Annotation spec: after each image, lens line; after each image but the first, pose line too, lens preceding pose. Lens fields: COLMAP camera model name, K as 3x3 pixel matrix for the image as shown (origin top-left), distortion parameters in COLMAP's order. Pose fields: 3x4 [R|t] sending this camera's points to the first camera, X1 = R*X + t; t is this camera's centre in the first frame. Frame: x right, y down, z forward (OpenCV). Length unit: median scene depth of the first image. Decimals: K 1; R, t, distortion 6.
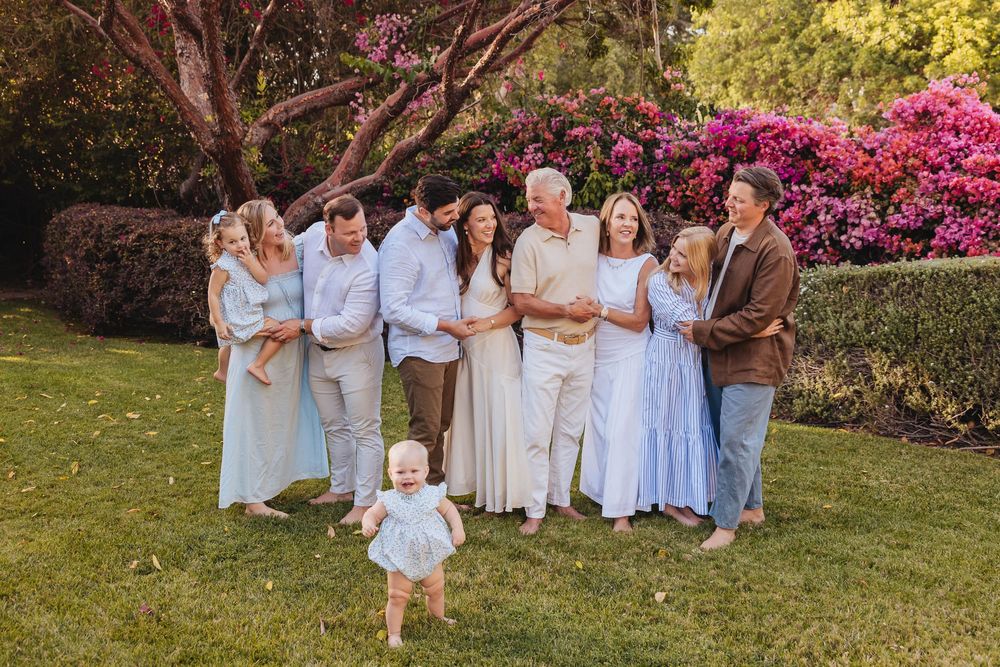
lens RADIAL K [[1063.0, 0, 500.3], [0, 1063.0, 290.6], [0, 0, 1]] dist [0.015711, 0.020027]
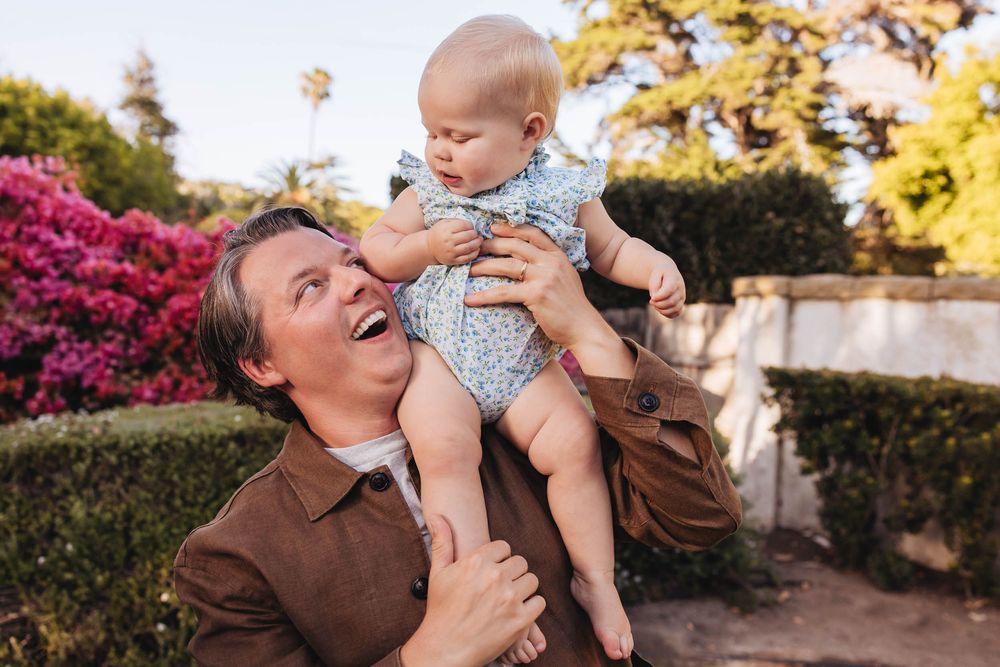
lens RADIAL K [[783.5, 0, 513.9], [0, 783.5, 317.6], [0, 0, 1]] dist [-0.005574, 0.005020]
pose [[0.433890, 0.015956, 0.900825, 0.063916], [0.057184, 0.997340, -0.045208, -0.038148], [-0.899149, 0.071128, 0.431823, 0.427395]]
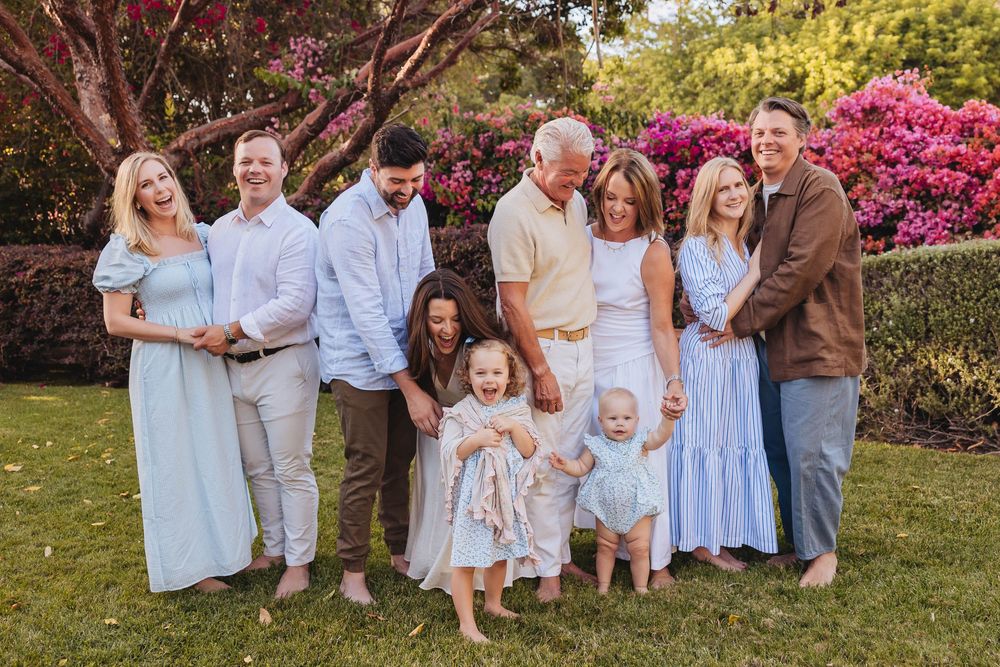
lens RADIAL K [[925.8, 0, 502.8], [0, 925.8, 315.8], [0, 0, 1]] dist [0.008300, 0.015106]
pose [[0.993472, -0.037959, 0.107575, -0.031338], [0.040186, 0.999019, -0.018612, 0.021902], [-0.106763, 0.022813, 0.994023, 0.186004]]
